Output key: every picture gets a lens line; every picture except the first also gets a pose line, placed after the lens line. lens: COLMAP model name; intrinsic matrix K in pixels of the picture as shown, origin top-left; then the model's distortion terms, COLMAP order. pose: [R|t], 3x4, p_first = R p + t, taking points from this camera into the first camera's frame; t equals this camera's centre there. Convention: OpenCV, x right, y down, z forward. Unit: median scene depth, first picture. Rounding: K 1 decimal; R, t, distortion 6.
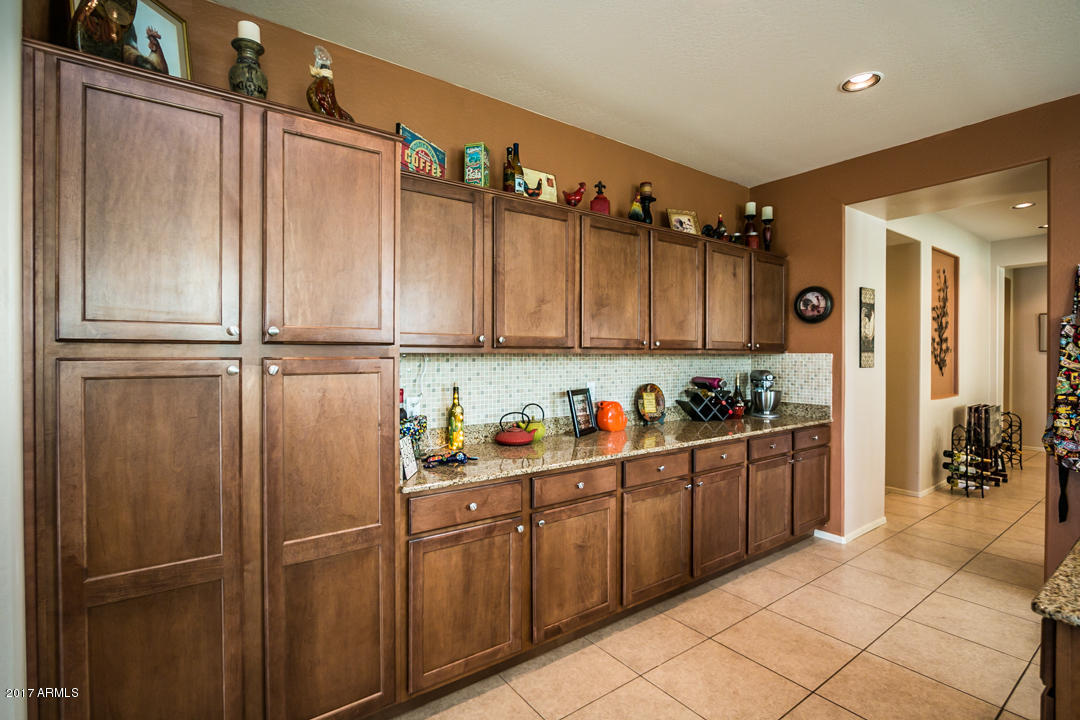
lens RADIAL K [[498.7, 0, 545.2], [0, 498.7, 358.7], [0, 0, 1]] dist [-0.018523, -0.000198]
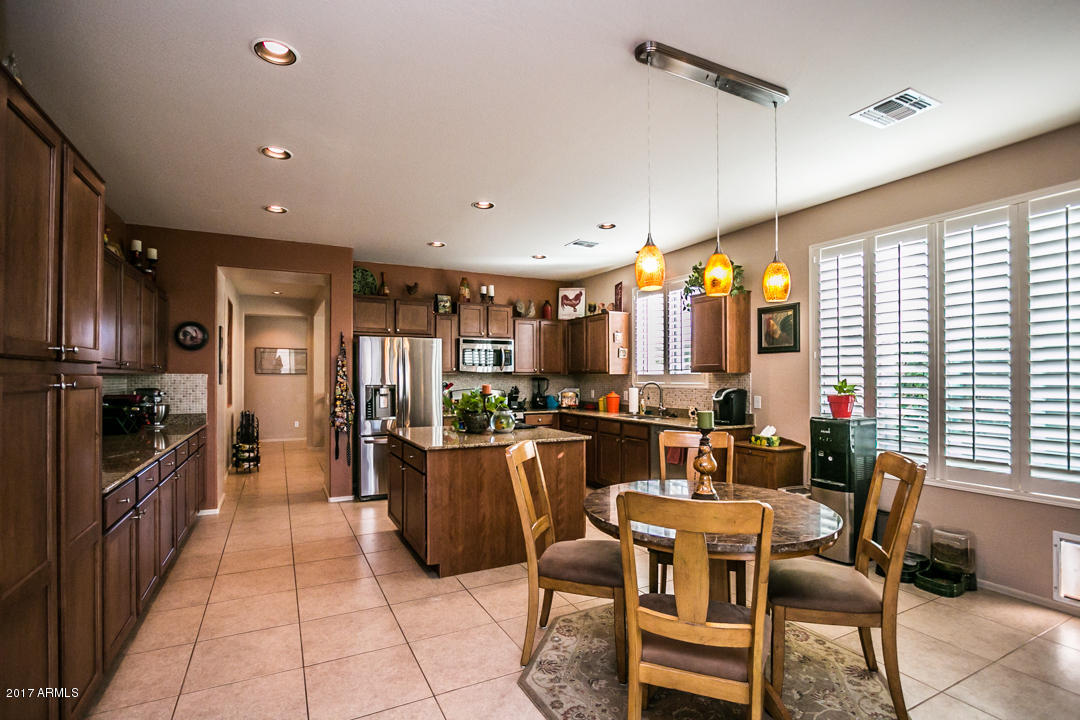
lens RADIAL K [[498.7, 0, 528.1], [0, 498.7, 376.2], [0, 0, 1]] dist [-0.018523, -0.000198]
pose [[0.161099, 0.002400, 0.986935, -0.593192], [0.007227, 0.999967, -0.003611, 0.006504], [-0.986912, 0.007714, 0.161076, -0.067410]]
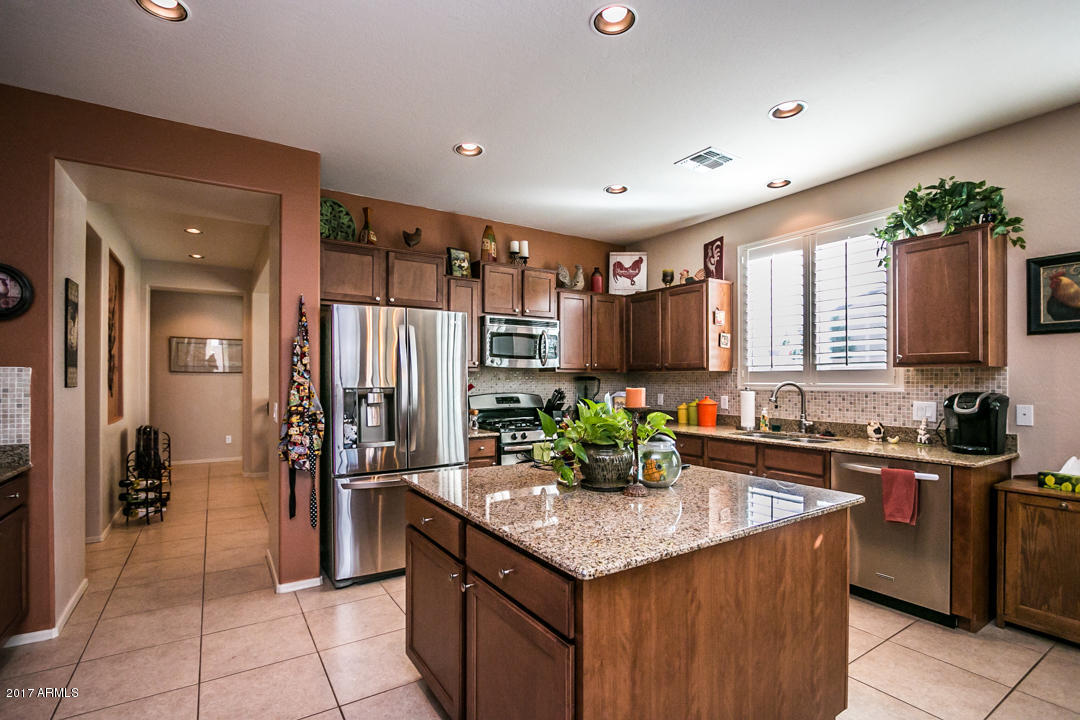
lens RADIAL K [[498.7, 0, 529.8], [0, 498.7, 376.7], [0, 0, 1]] dist [-0.018523, -0.000198]
pose [[0.061618, 0.004346, 0.998090, -0.048450], [0.007453, 0.999961, -0.004815, 0.010805], [-0.998072, 0.007735, 0.061583, 0.273155]]
